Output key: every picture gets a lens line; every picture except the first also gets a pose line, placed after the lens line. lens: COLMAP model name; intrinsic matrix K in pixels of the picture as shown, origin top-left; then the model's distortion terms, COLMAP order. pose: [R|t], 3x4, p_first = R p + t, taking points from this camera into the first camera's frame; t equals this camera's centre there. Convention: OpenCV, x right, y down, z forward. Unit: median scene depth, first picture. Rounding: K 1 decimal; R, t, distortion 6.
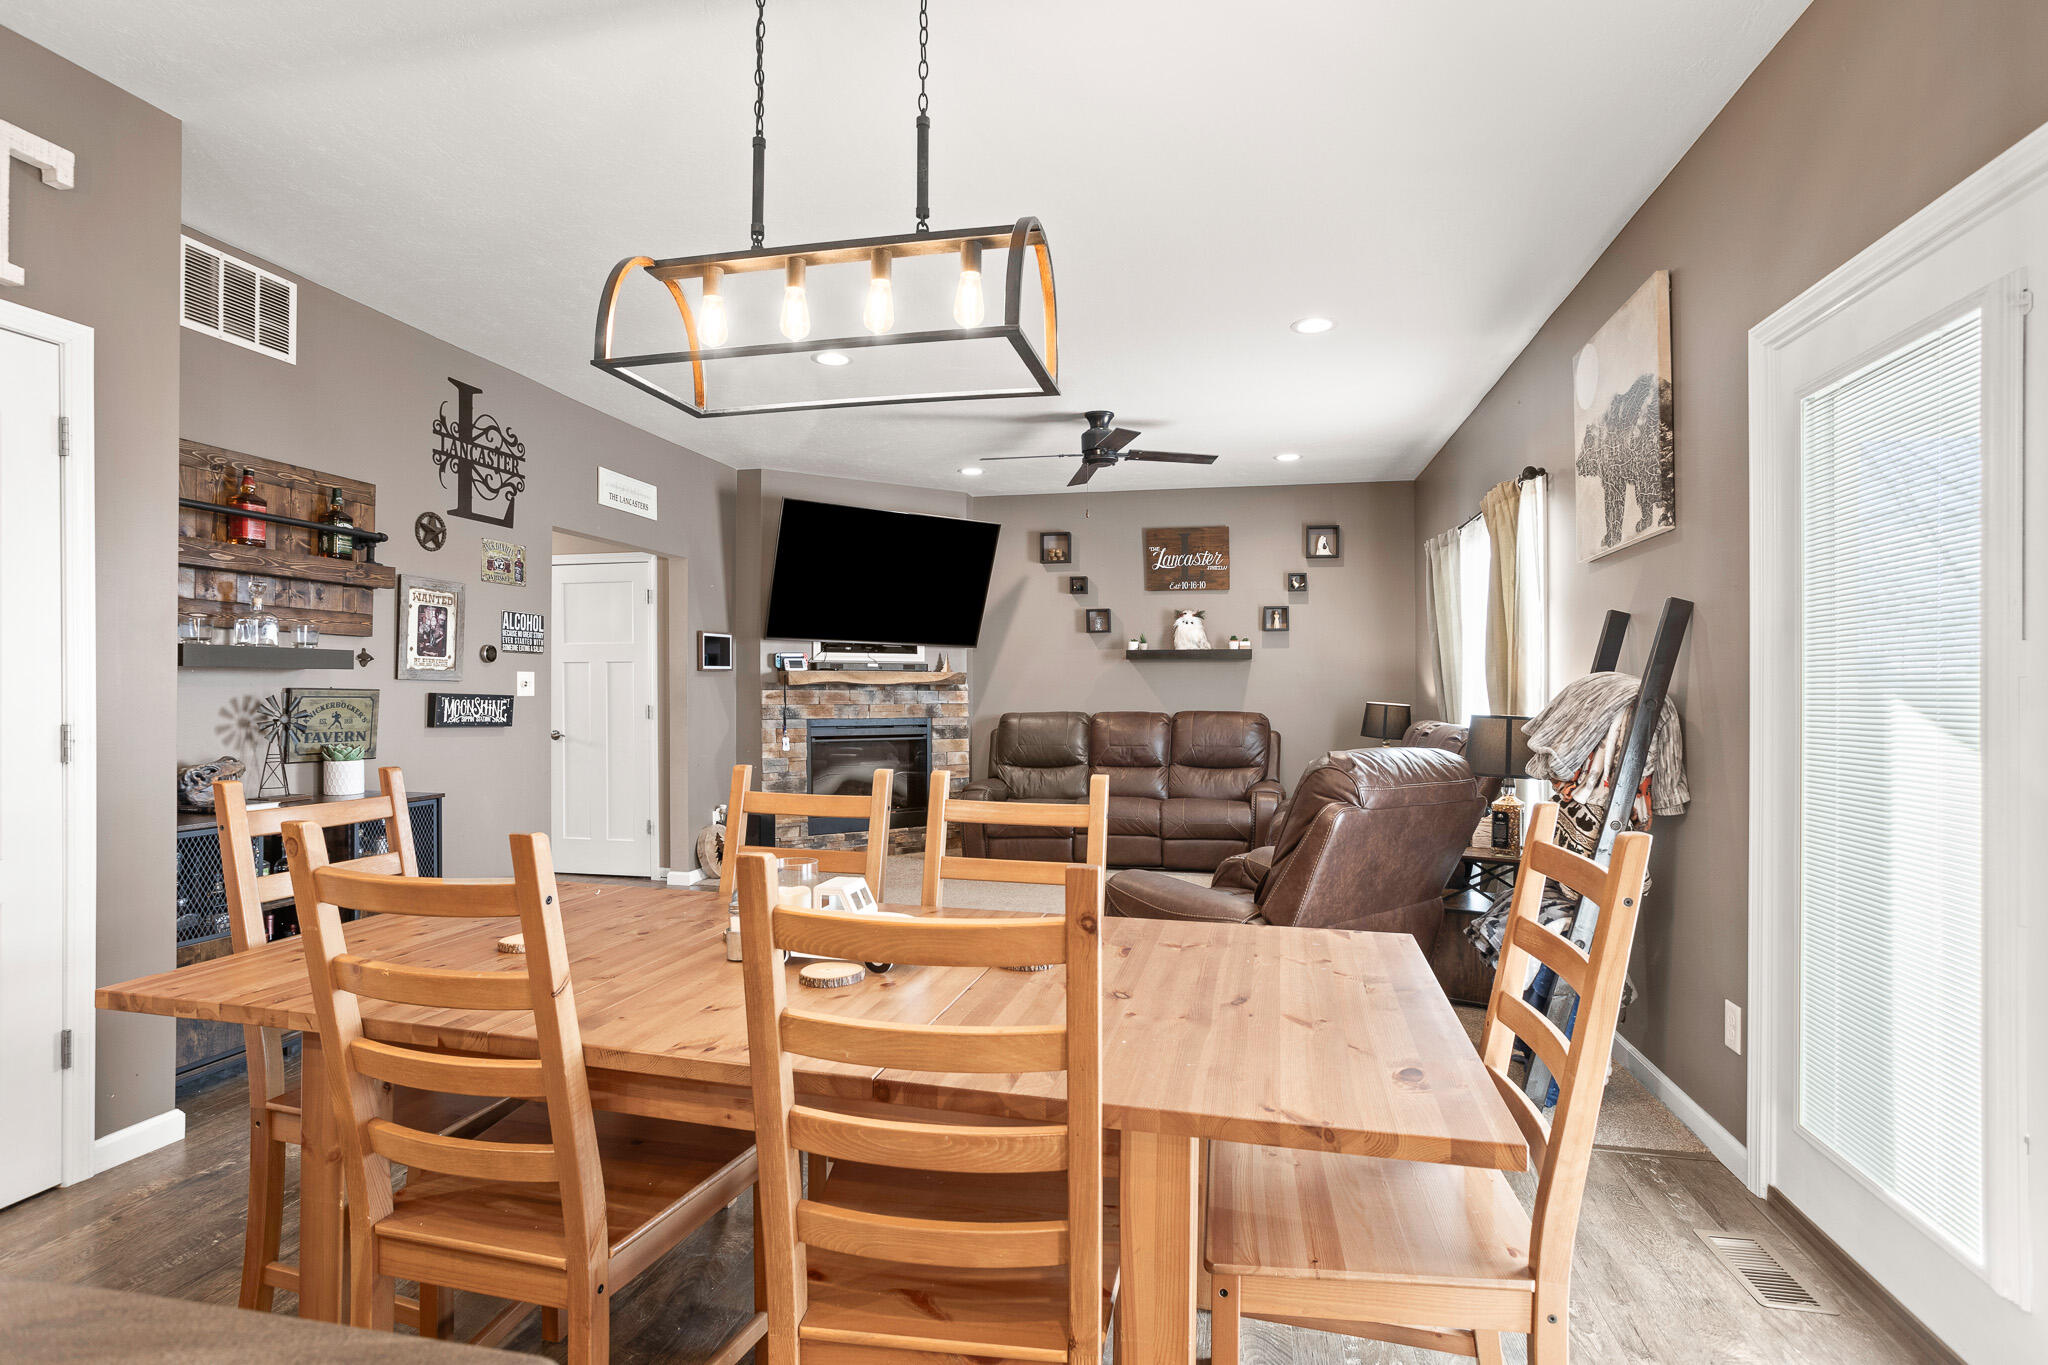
lens RADIAL K [[1015.1, 0, 1024.5], [0, 1015.1, 688.2], [0, 0, 1]] dist [-0.056049, 0.034707]
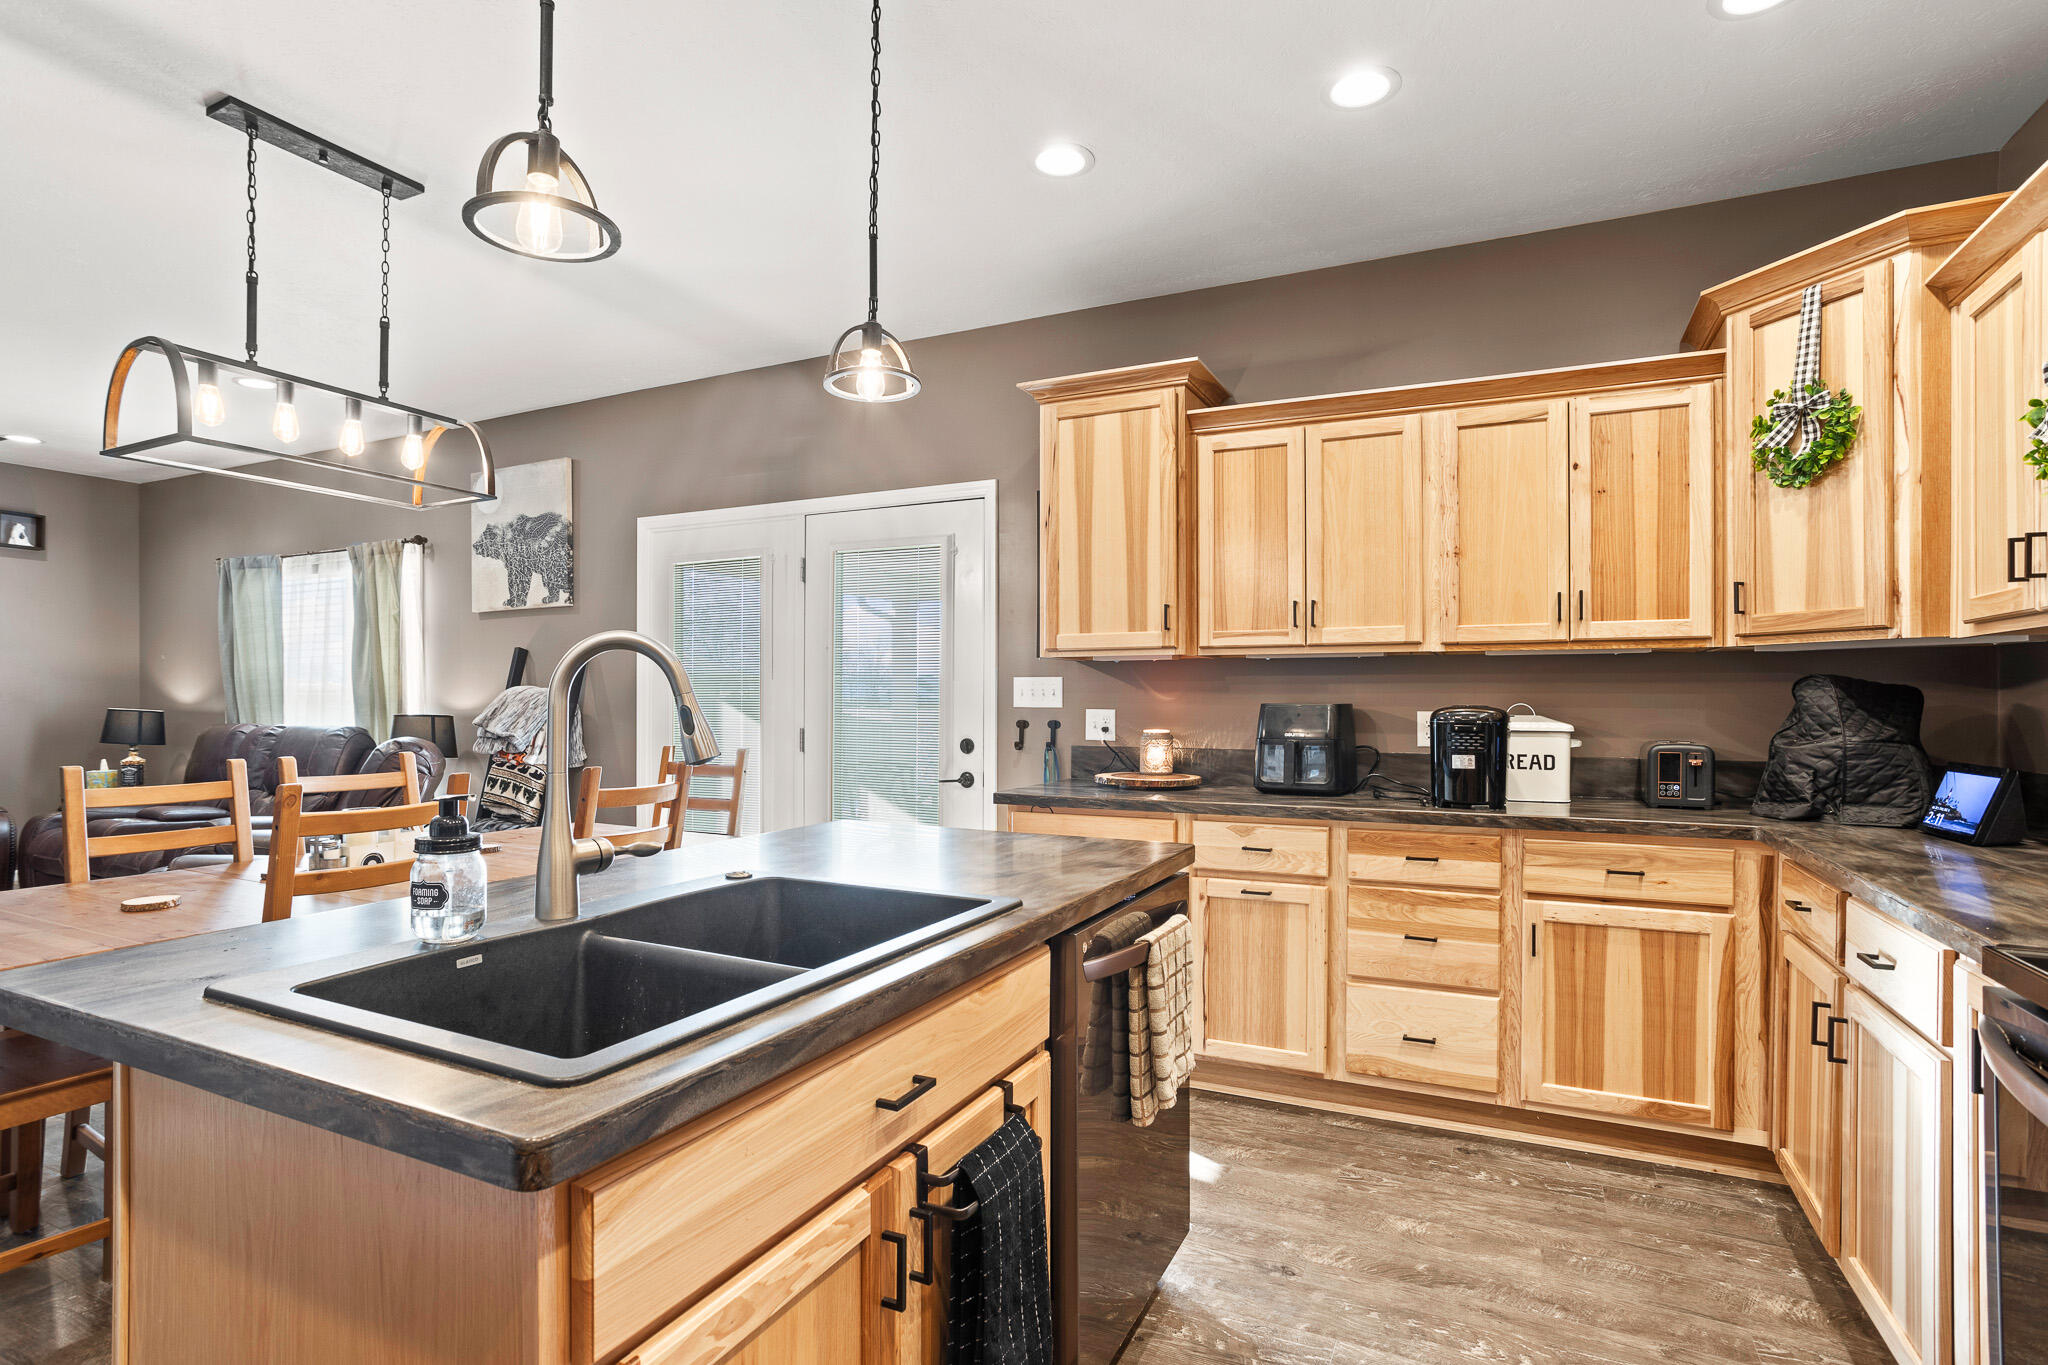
lens RADIAL K [[1015.1, 0, 1024.5], [0, 1015.1, 688.2], [0, 0, 1]] dist [-0.056049, 0.034707]
pose [[0.238665, 0.006772, 0.971078, -0.386816], [-0.002334, 0.999977, -0.006399, -0.001763], [-0.971099, -0.000739, 0.238675, -0.089127]]
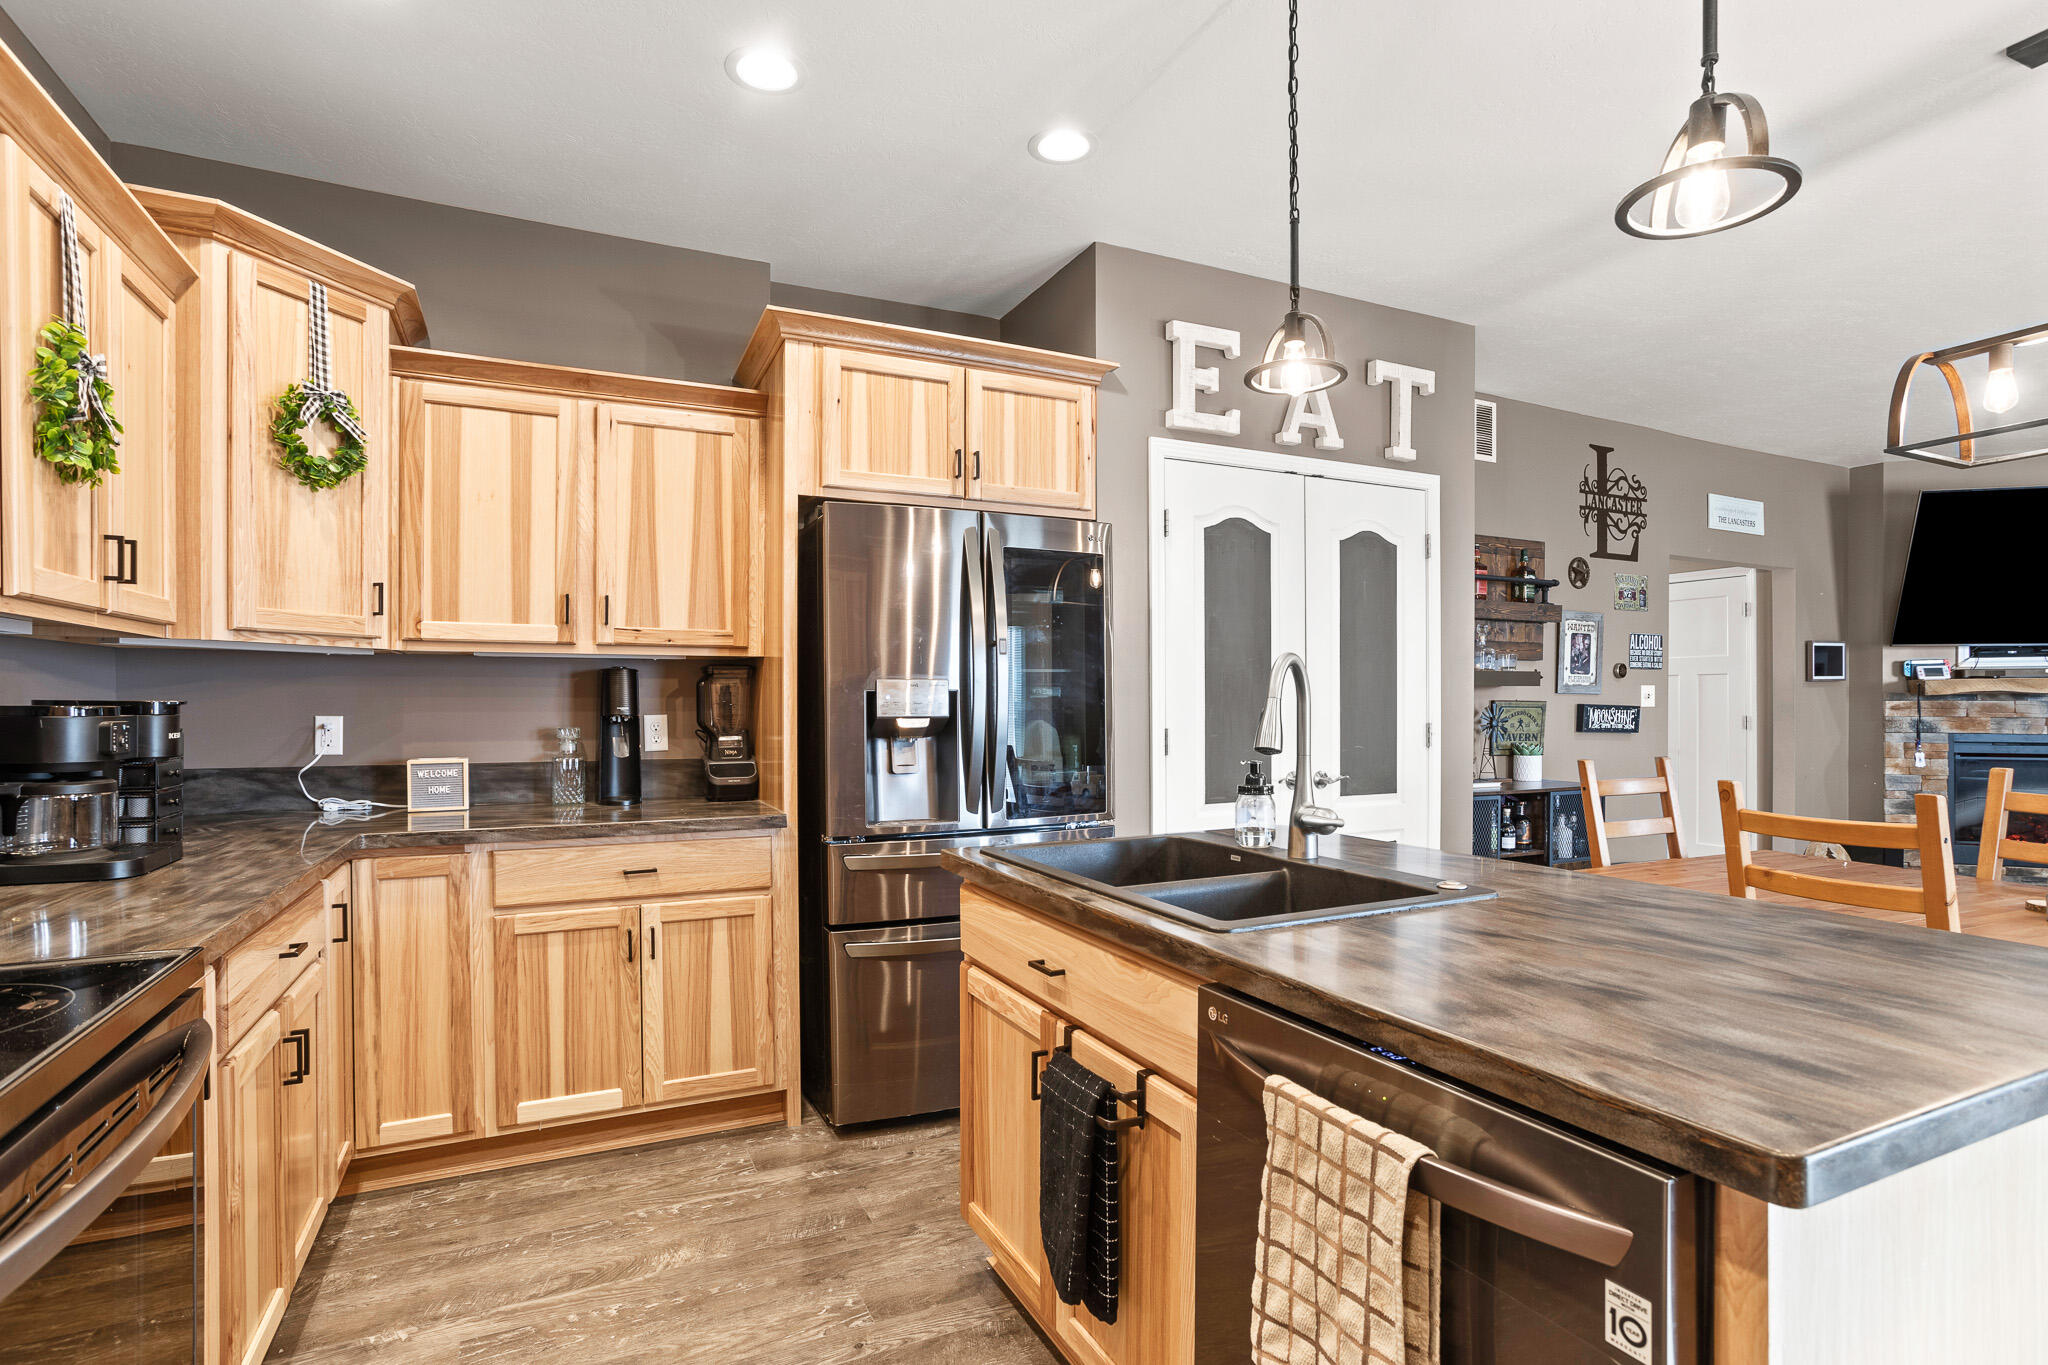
lens RADIAL K [[1010.1, 0, 1024.5], [0, 1010.1, 710.6], [0, 0, 1]] dist [-0.051488, 0.033238]
pose [[0.614245, 0.005850, -0.789094, -0.027818], [0.003387, 0.999944, 0.010049, -0.001084], [0.789108, -0.008845, 0.614190, -0.191657]]
